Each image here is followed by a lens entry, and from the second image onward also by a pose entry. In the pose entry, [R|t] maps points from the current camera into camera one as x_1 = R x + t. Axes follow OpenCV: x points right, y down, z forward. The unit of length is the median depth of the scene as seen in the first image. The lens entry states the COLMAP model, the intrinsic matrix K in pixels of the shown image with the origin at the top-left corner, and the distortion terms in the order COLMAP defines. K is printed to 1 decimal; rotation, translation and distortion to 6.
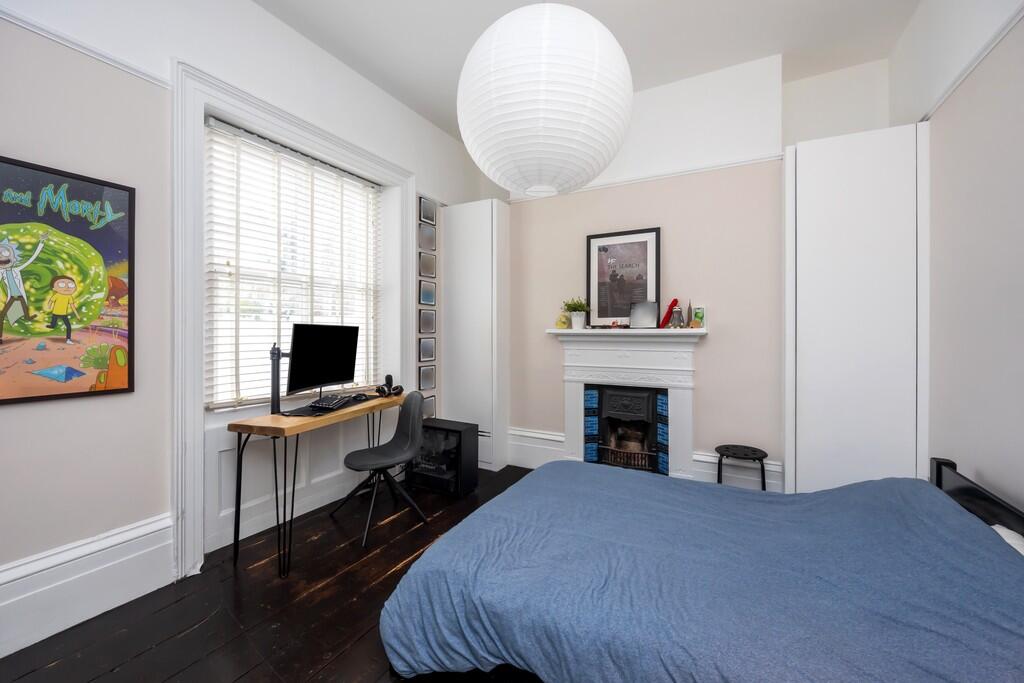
lens RADIAL K [[414.0, 0, 511.8], [0, 414.0, 333.2], [0, 0, 1]] dist [-0.001027, -0.000113]
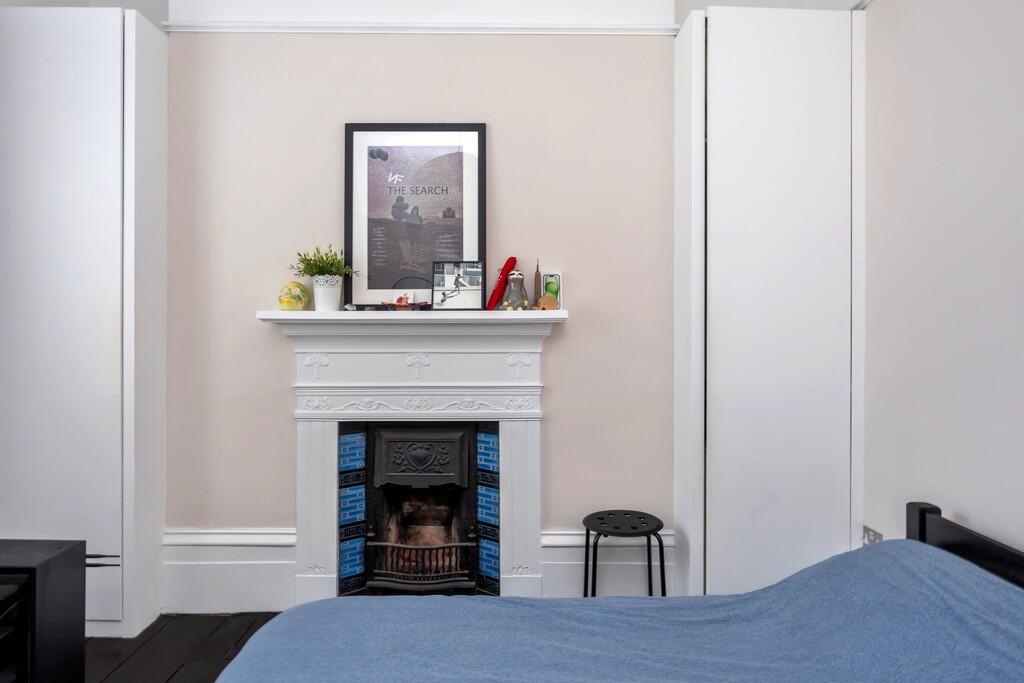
lens RADIAL K [[674.2, 0, 524.3], [0, 674.2, 325.0], [0, 0, 1]] dist [-0.004163, -0.003589]
pose [[0.875224, 0.001866, 0.483714, -0.022098], [0.002741, 0.999957, -0.008816, 0.014273], [-0.483710, 0.009042, 0.875182, 0.197447]]
